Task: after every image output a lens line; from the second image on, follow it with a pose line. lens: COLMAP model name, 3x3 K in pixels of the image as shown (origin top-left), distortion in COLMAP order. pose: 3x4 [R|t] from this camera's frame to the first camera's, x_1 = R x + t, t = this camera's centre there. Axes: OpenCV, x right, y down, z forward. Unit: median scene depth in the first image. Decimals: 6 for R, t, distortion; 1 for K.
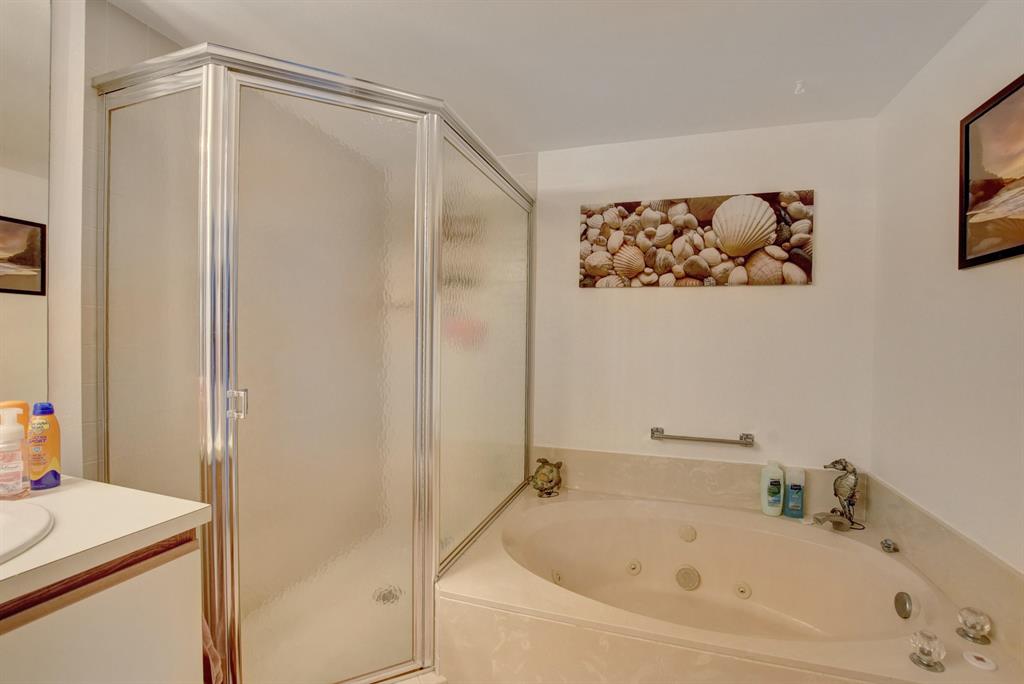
lens RADIAL K [[452.6, 0, 516.4], [0, 452.6, 342.8], [0, 0, 1]] dist [-0.034768, 0.005575]
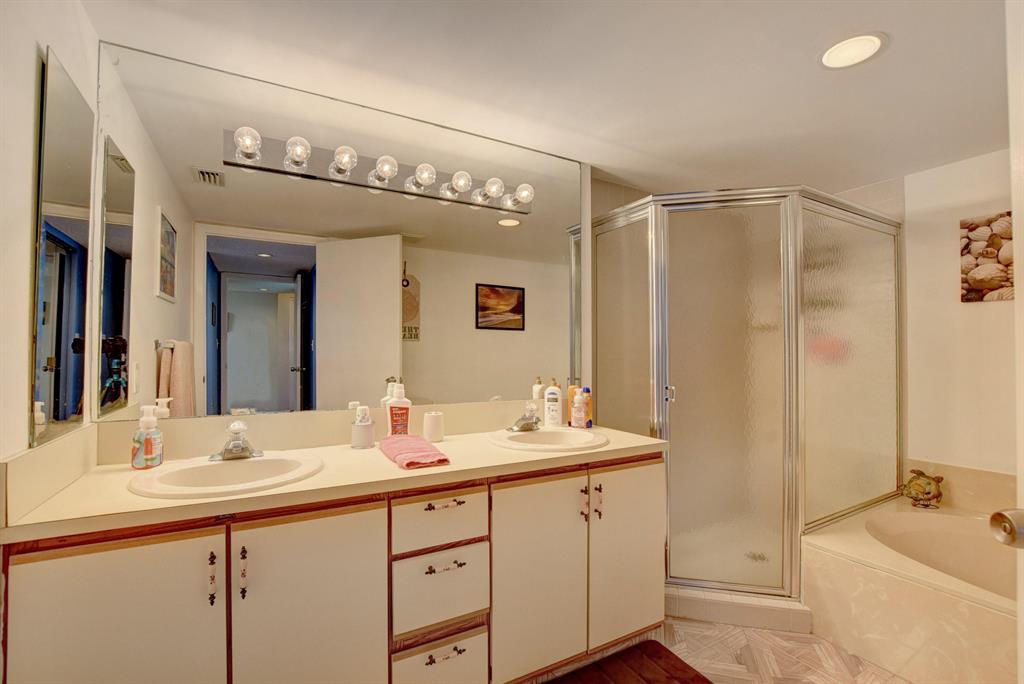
lens RADIAL K [[452.6, 0, 521.1], [0, 452.6, 343.6], [0, 0, 1]] dist [-0.034768, 0.005575]
pose [[0.745487, -0.024182, -0.666081, 0.059392], [-0.000806, 0.999308, -0.037182, 0.004335], [0.666519, 0.028255, 0.744952, -0.364619]]
